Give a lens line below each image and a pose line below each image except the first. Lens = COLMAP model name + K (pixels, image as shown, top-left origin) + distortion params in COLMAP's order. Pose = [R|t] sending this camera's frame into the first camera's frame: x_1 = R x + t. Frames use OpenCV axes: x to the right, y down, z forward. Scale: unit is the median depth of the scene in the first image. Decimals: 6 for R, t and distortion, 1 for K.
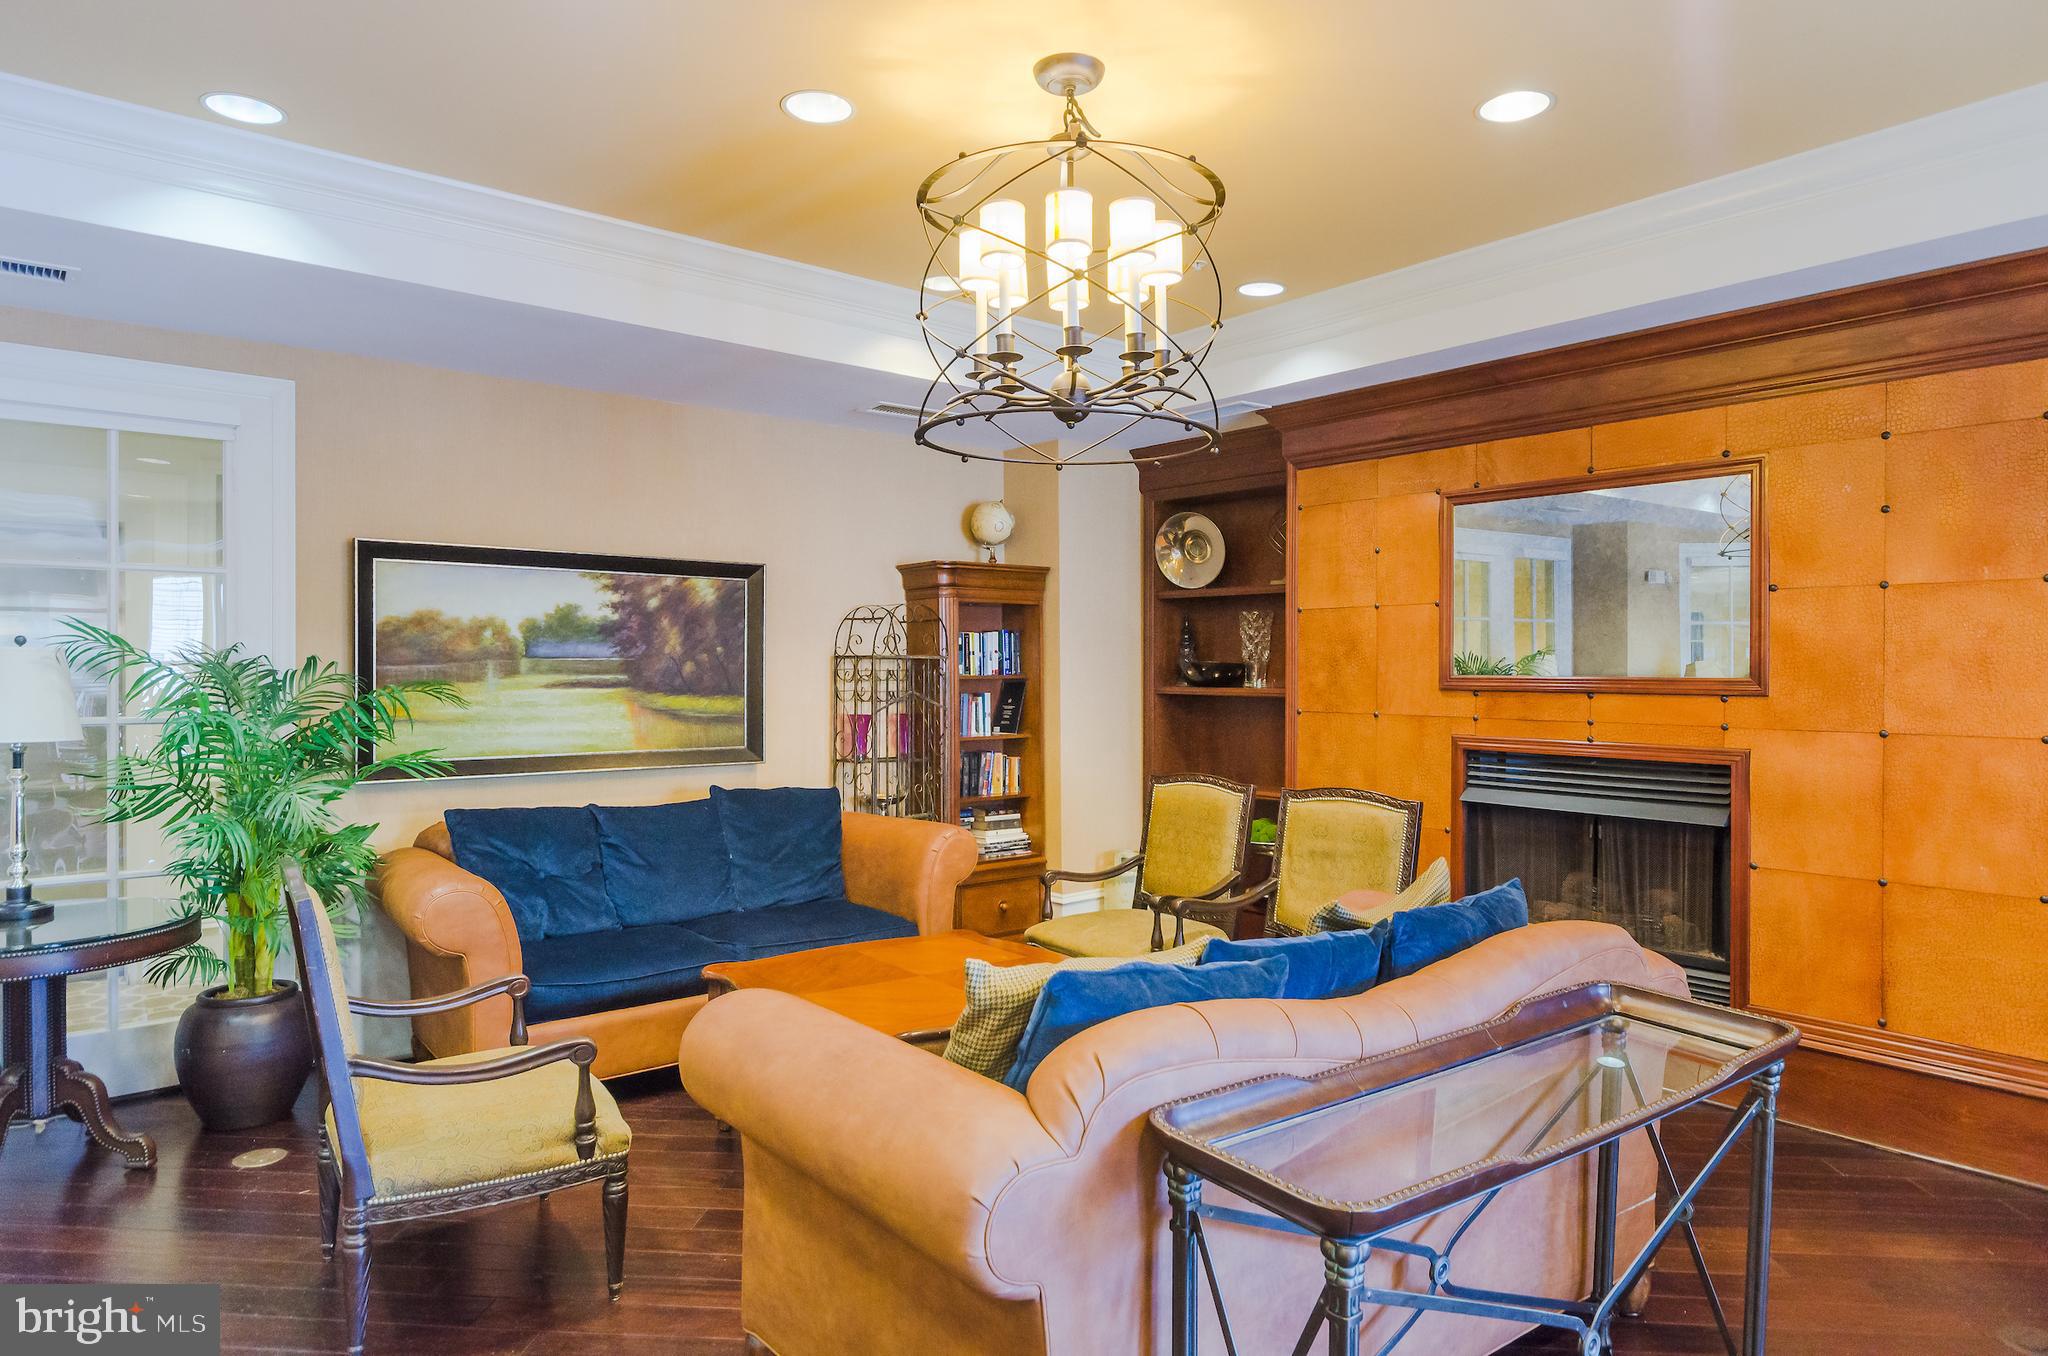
lens RADIAL K [[1248.2, 0, 1033.1], [0, 1248.2, 678.6], [0, 0, 1]] dist [0.000407, 0.001324]
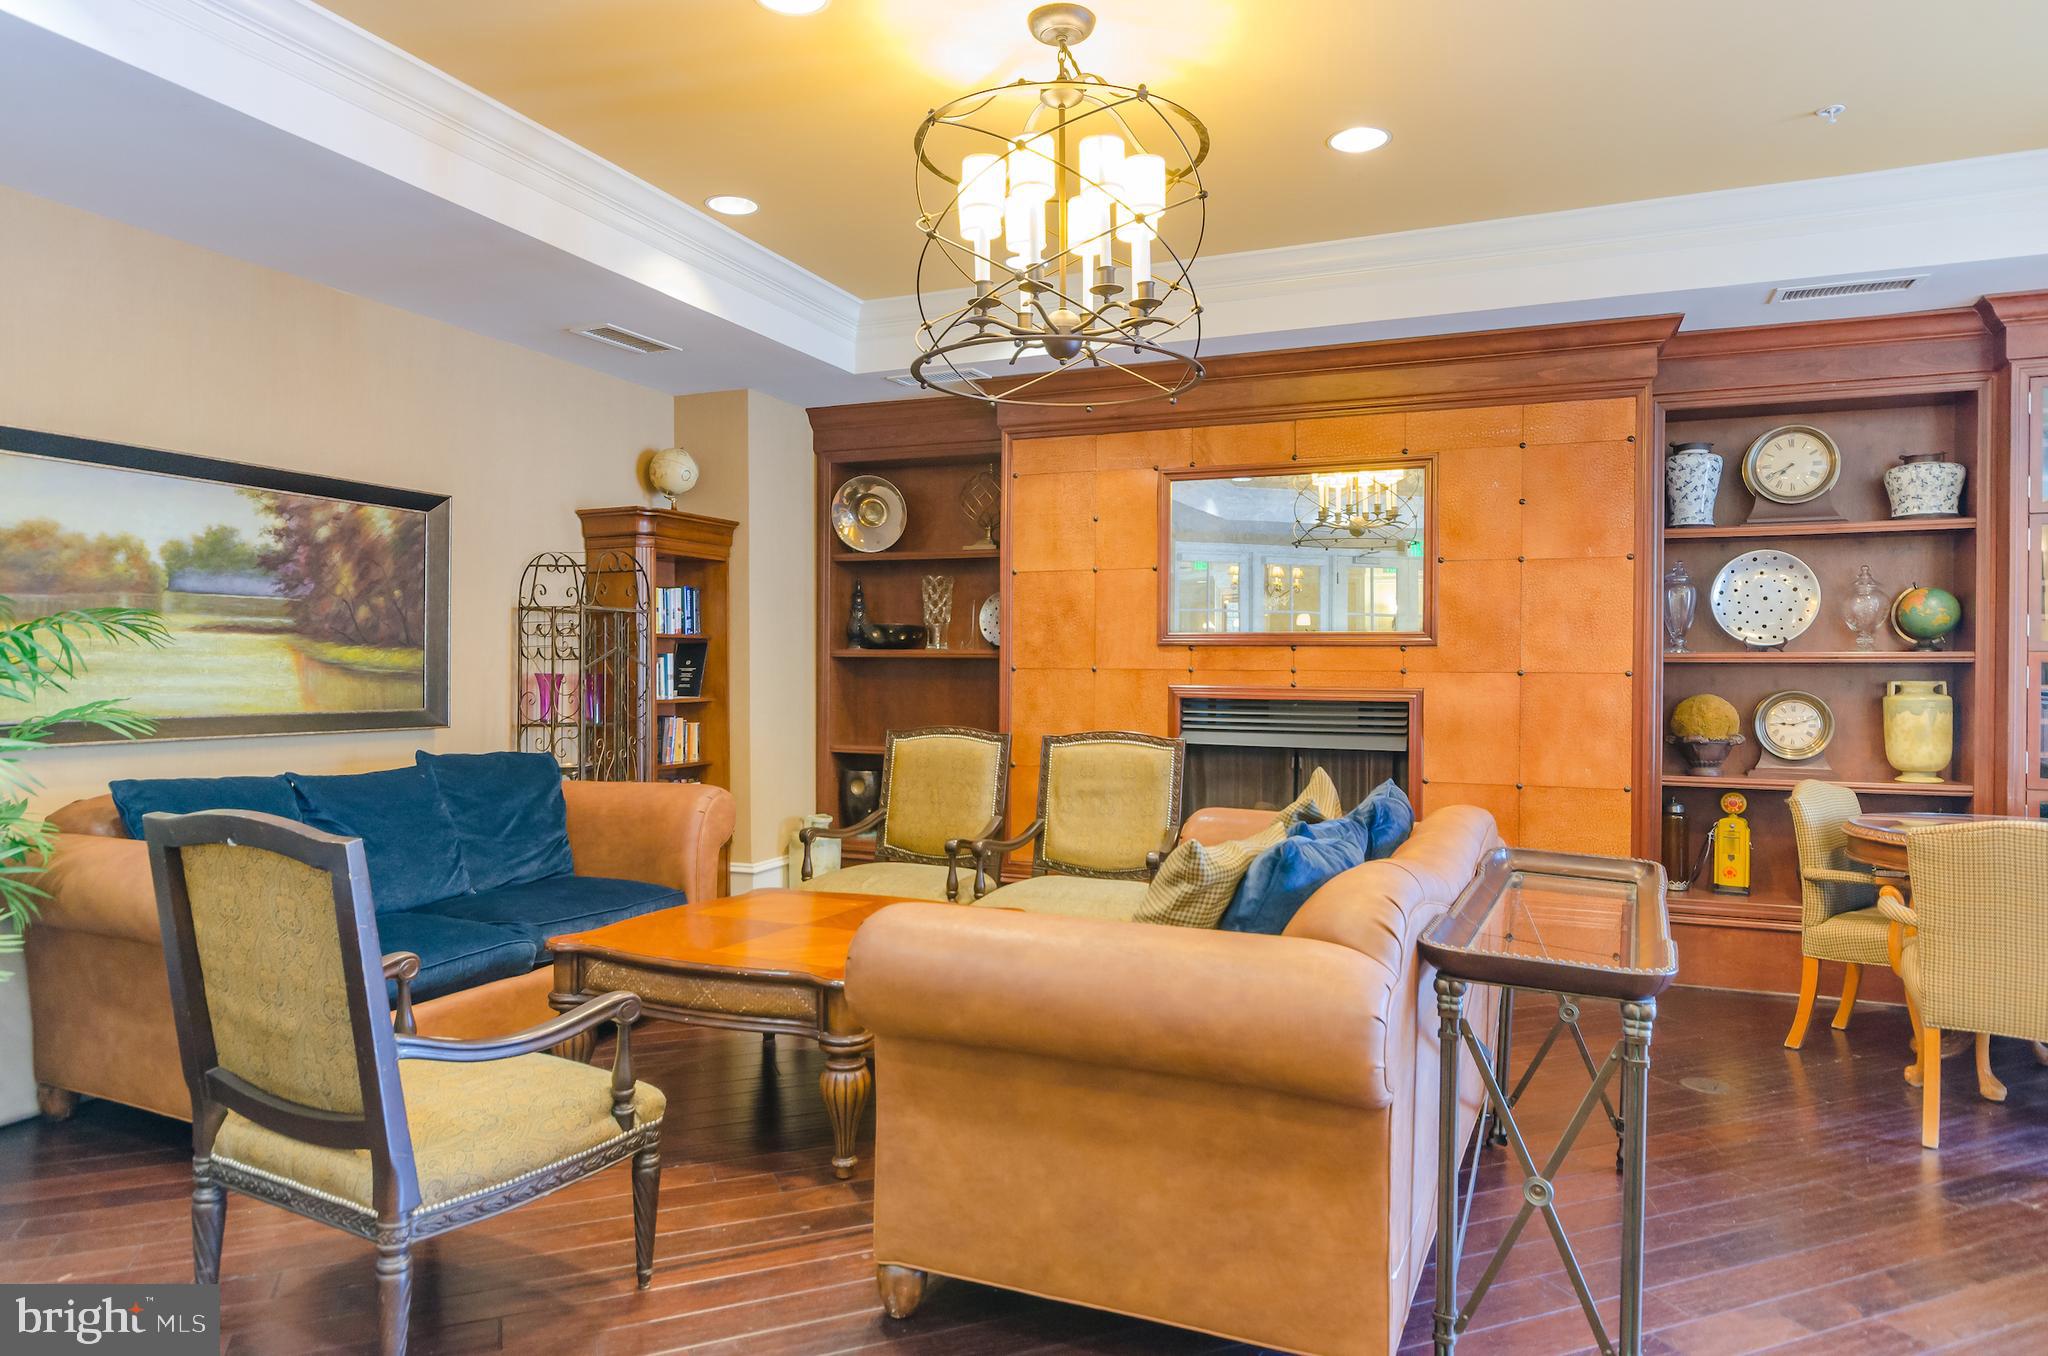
lens RADIAL K [[1248.2, 0, 1095.3], [0, 1248.2, 672.8], [0, 0, 1]] dist [0.000407, 0.001324]
pose [[0.885133, -0.000978, 0.465337, -0.250999], [0.000050, 0.999998, 0.002007, 0.031999], [-0.465338, -0.001753, 0.885131, 0.036723]]
